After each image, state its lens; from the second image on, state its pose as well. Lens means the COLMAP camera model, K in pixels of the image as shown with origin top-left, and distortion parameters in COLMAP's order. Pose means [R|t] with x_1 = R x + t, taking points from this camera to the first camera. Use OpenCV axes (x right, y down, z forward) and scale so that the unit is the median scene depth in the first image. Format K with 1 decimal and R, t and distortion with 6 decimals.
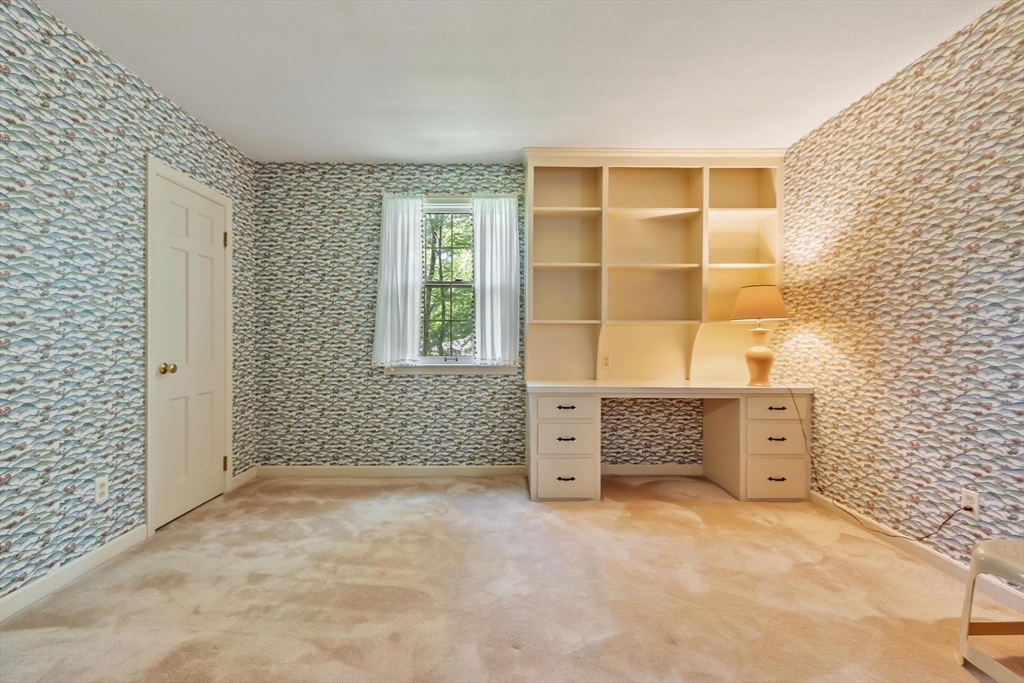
lens RADIAL K [[449.5, 0, 509.8], [0, 449.5, 342.6], [0, 0, 1]] dist [-0.001597, -0.001250]
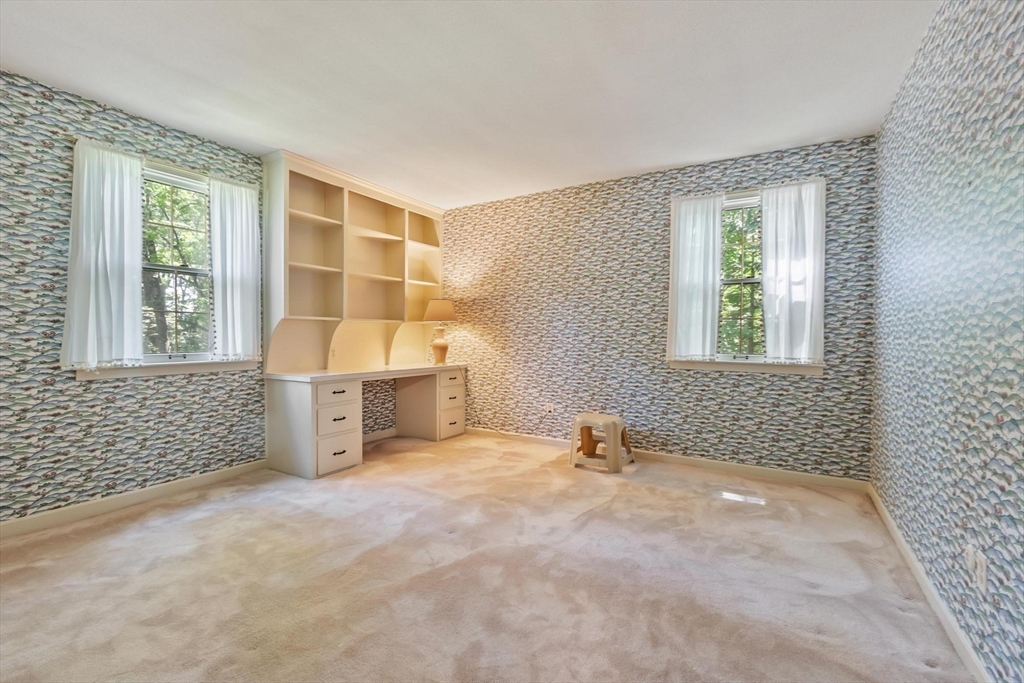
lens RADIAL K [[449.5, 0, 513.4], [0, 449.5, 341.2], [0, 0, 1]] dist [-0.001597, -0.001250]
pose [[0.519402, -0.011012, 0.854459, -0.569551], [0.002358, 0.999932, 0.011453, -0.000723], [-0.854527, -0.003934, 0.519393, 0.002209]]
